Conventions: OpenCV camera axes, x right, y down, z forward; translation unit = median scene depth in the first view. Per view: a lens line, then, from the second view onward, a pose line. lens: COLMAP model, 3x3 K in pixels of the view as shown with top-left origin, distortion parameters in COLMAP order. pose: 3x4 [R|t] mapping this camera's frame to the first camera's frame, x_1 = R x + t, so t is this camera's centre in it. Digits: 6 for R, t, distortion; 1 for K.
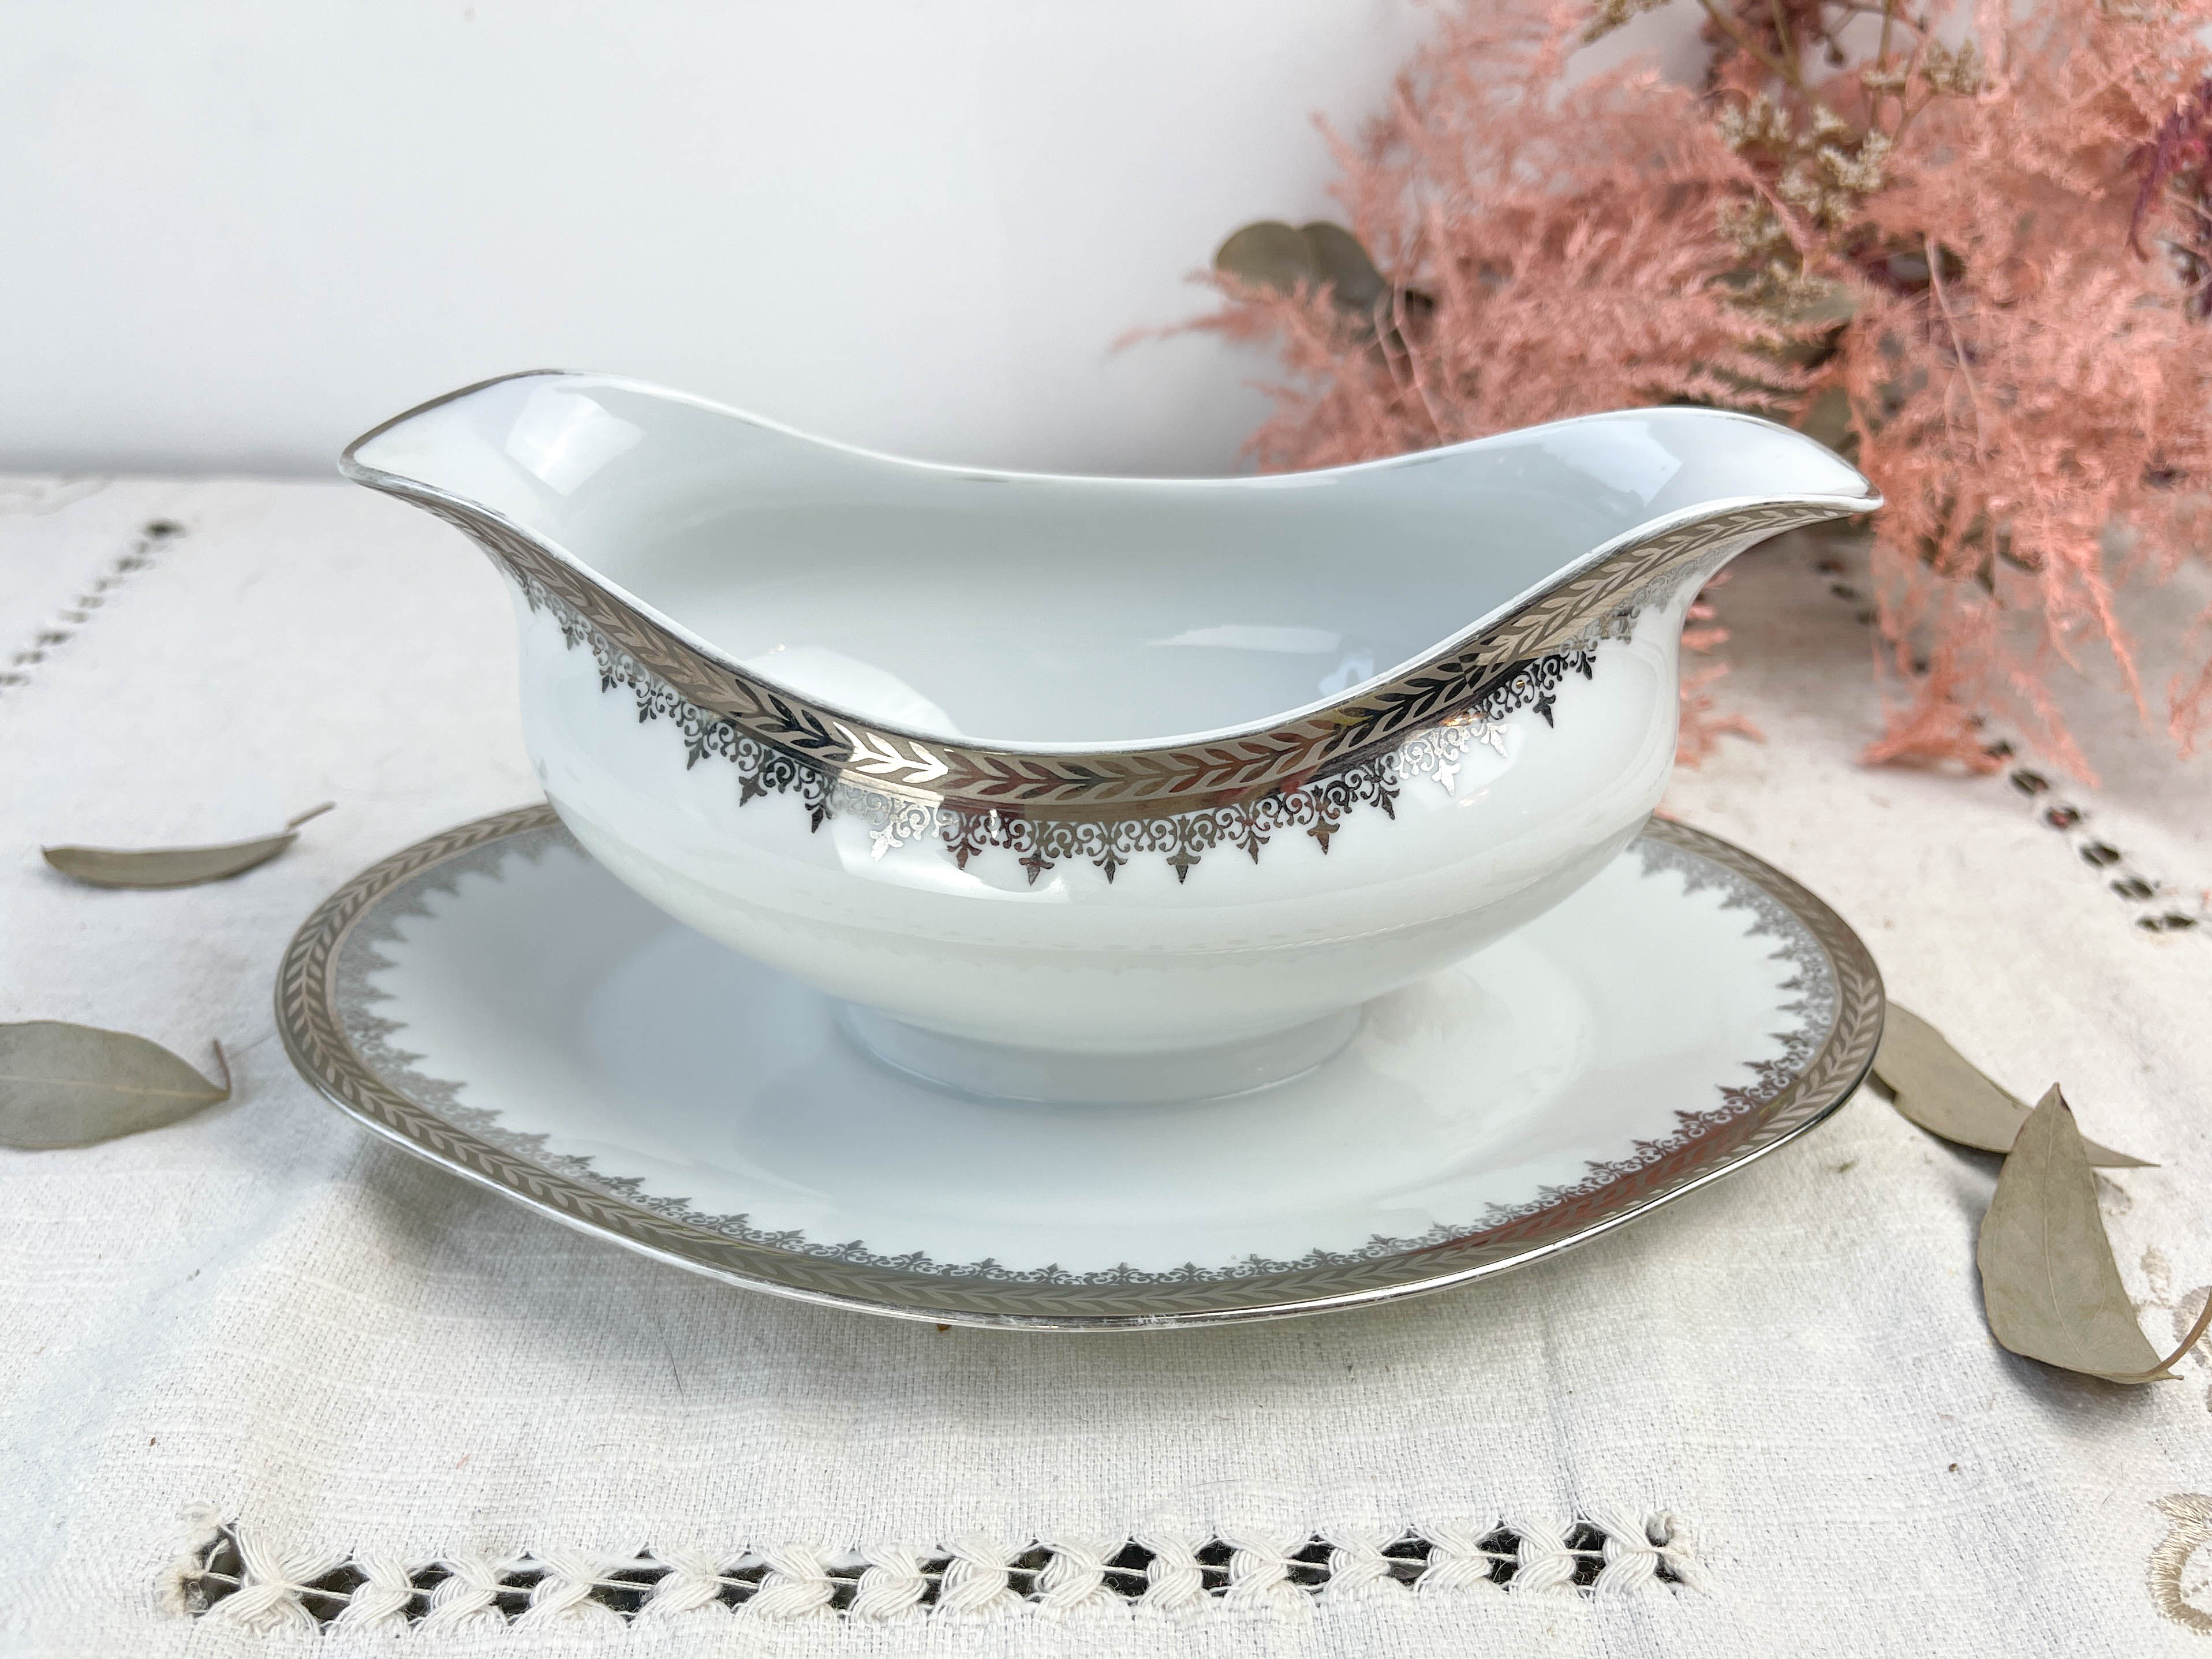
lens RADIAL K [[1621.2, 0, 1106.0], [0, 1621.2, 829.5], [0, 0, 1]] dist [0.063106, -0.081048]
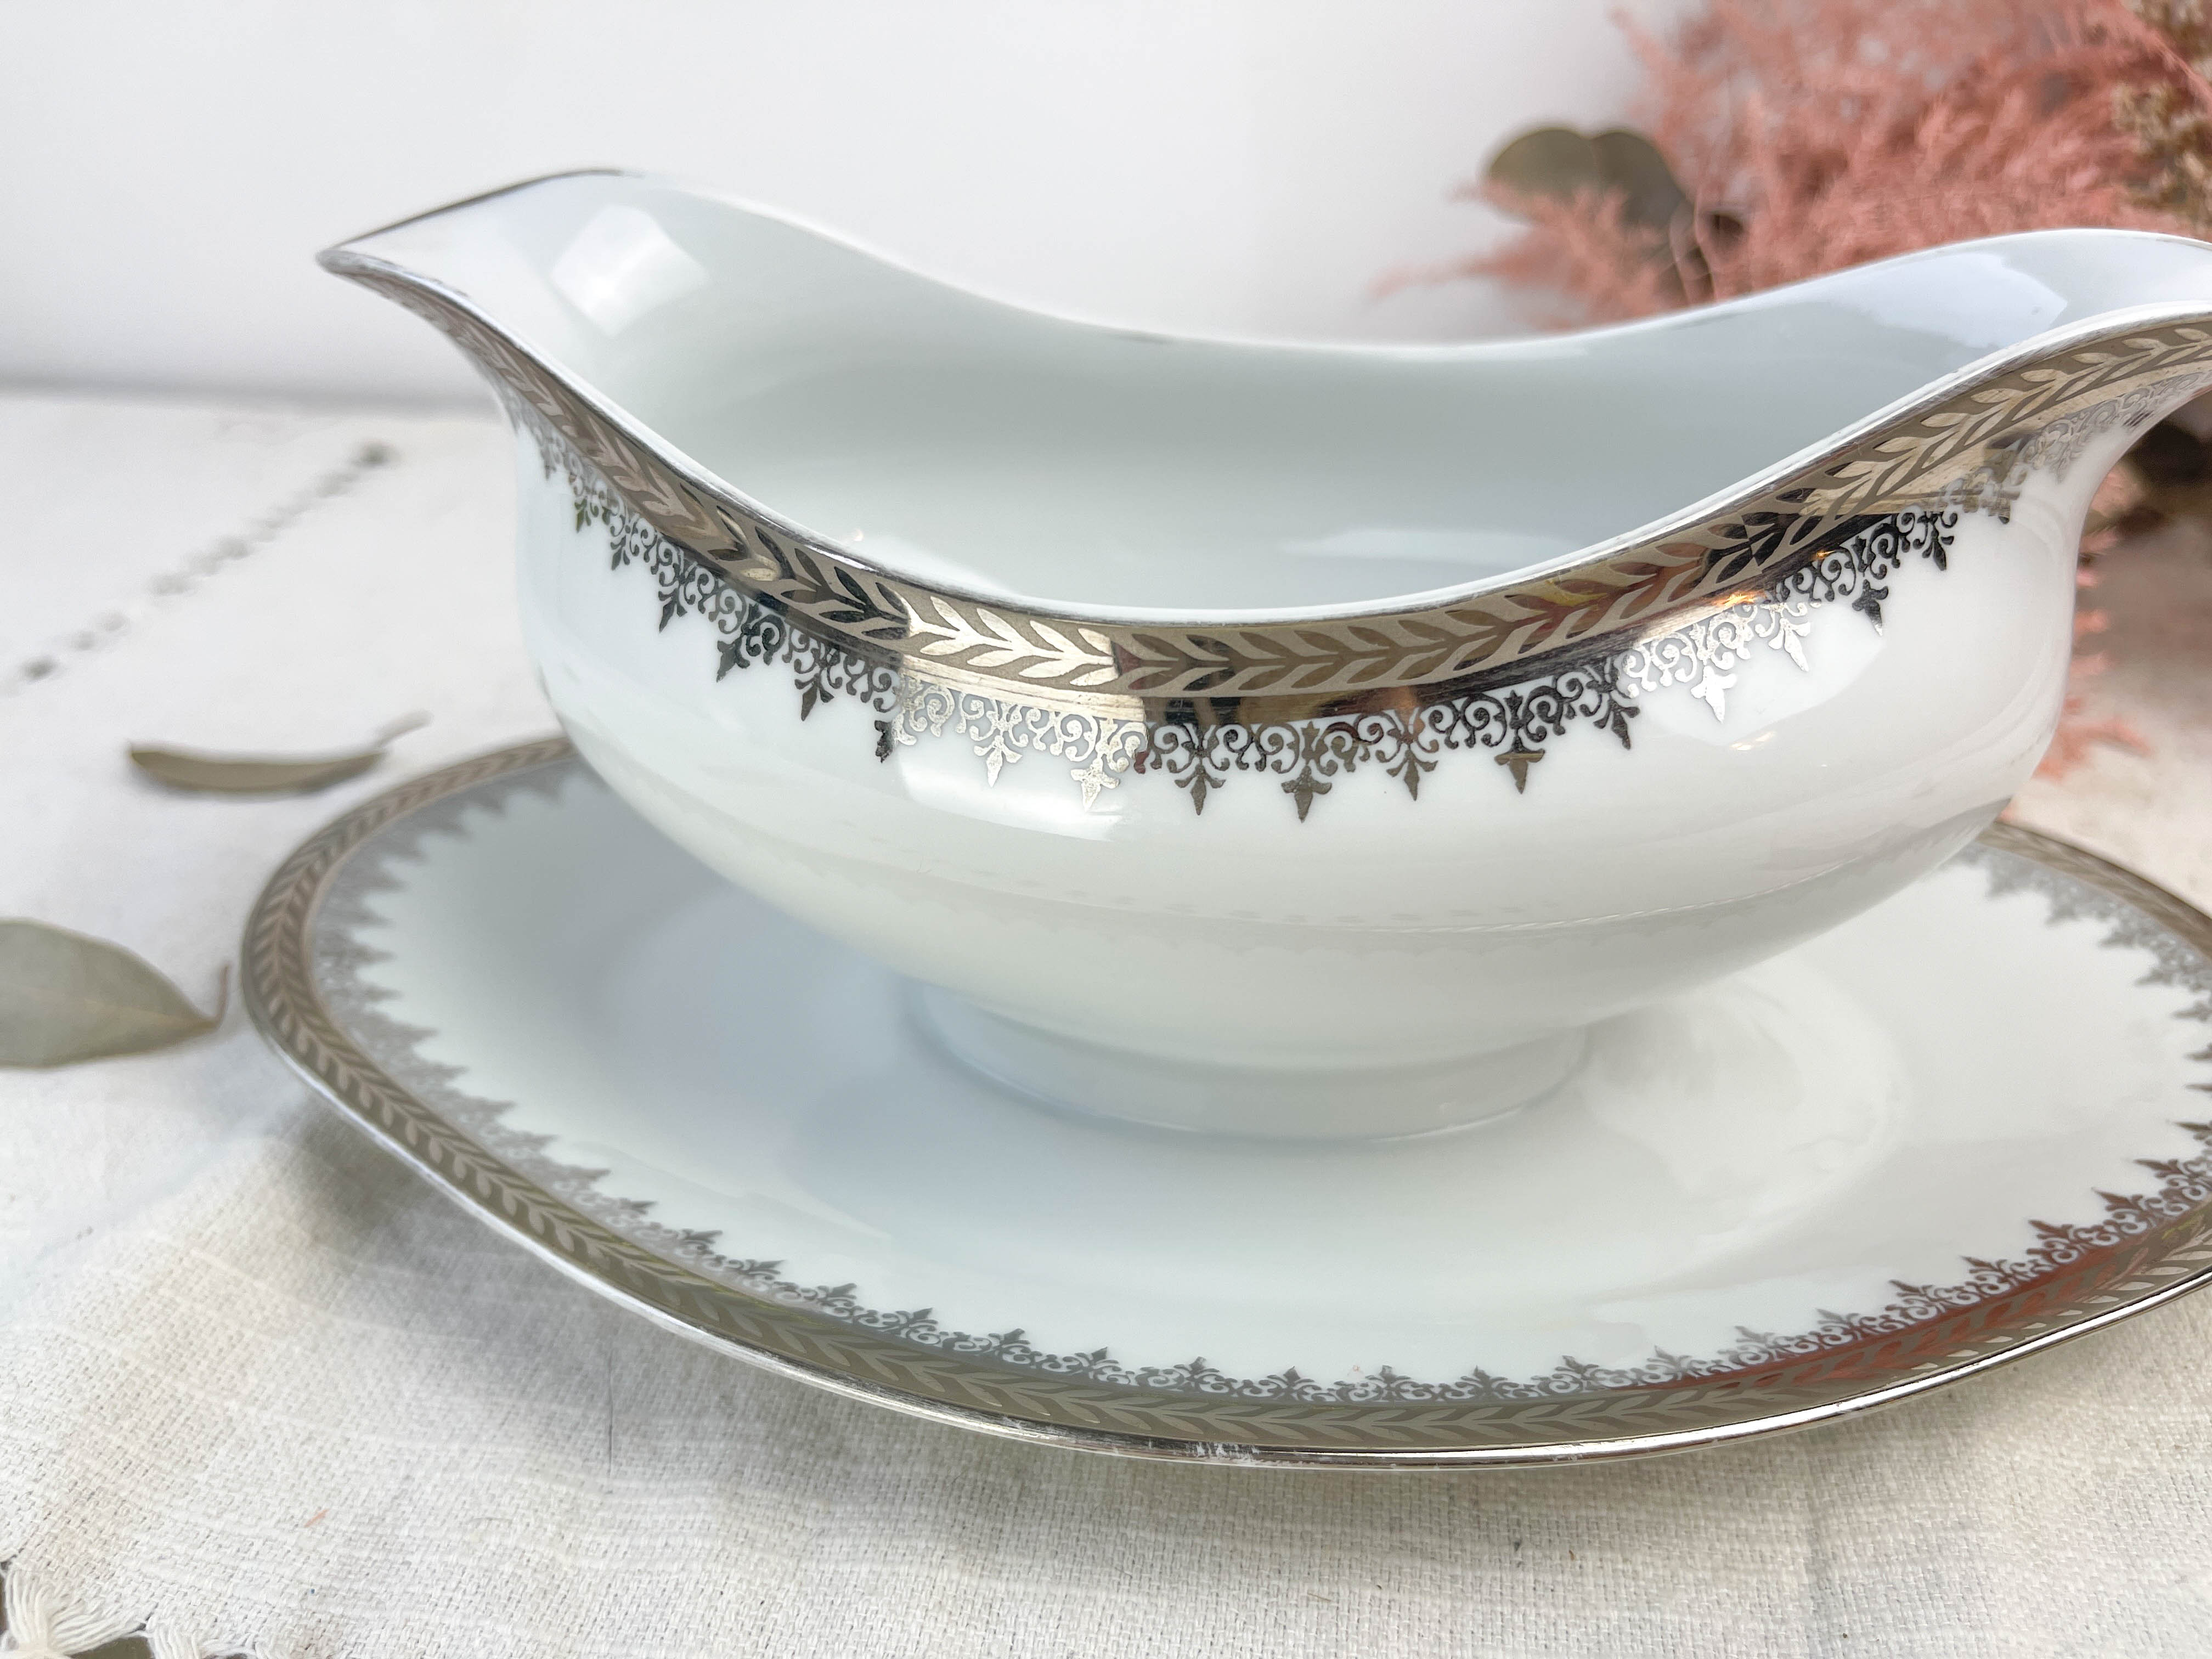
lens RADIAL K [[1690.9, 0, 1102.7], [0, 1690.9, 792.9], [0, 0, 1]] dist [0.024396, -0.044673]
pose [[0.986316, 0.064692, -0.151642, 0.065952], [-0.069191, 0.997301, -0.024581, 0.041601], [0.149643, 0.034737, 0.988130, 0.256303]]
